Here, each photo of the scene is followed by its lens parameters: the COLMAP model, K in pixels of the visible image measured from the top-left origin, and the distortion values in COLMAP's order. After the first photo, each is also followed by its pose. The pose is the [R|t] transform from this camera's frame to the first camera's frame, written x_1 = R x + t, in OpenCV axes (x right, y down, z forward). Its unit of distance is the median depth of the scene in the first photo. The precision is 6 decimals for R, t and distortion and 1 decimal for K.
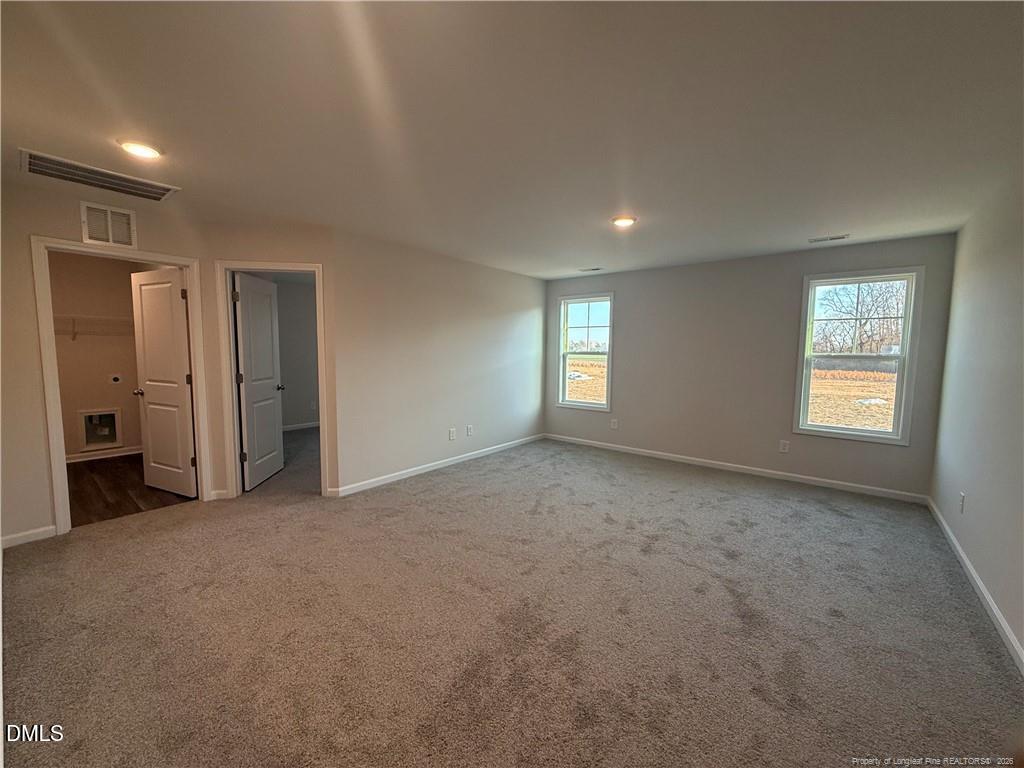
lens RADIAL K [[413.6, 0, 507.5], [0, 413.6, 384.5], [0, 0, 1]] dist [0.002496, 0.000266]
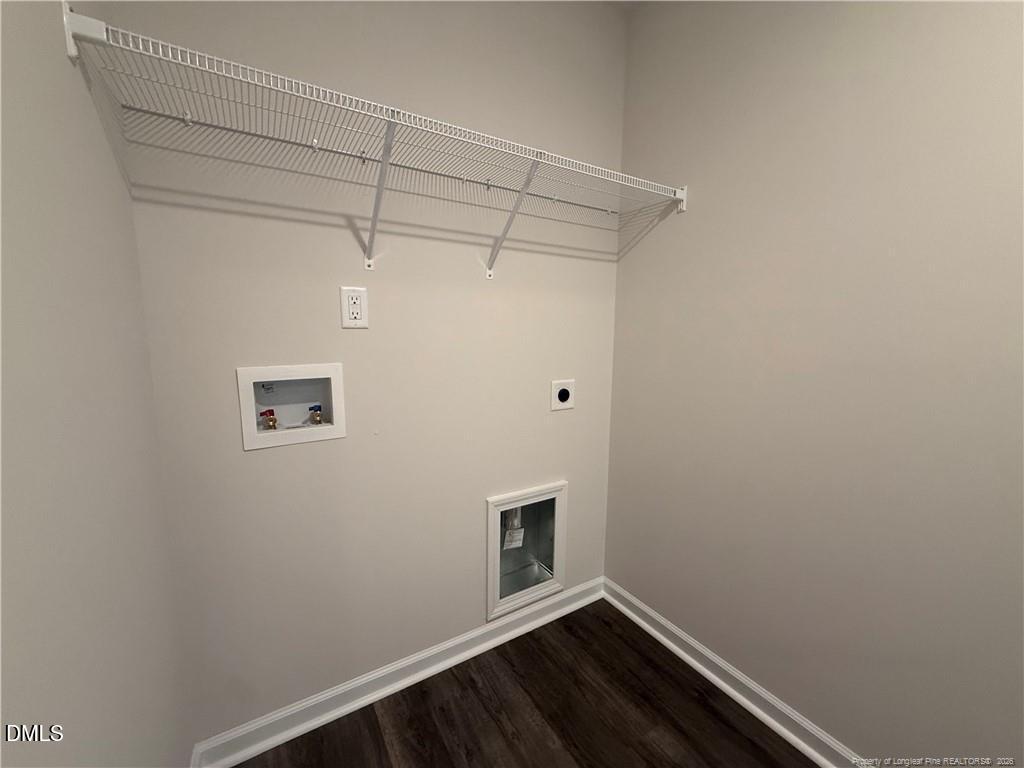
lens RADIAL K [[413.6, 0, 512.8], [0, 413.6, 382.4], [0, 0, 1]] dist [0.002496, 0.000266]
pose [[0.946282, 0.035961, -0.321336, -0.890048], [-0.025272, 0.998982, 0.037375, -0.034221], [0.322352, -0.027247, 0.946228, 0.688598]]
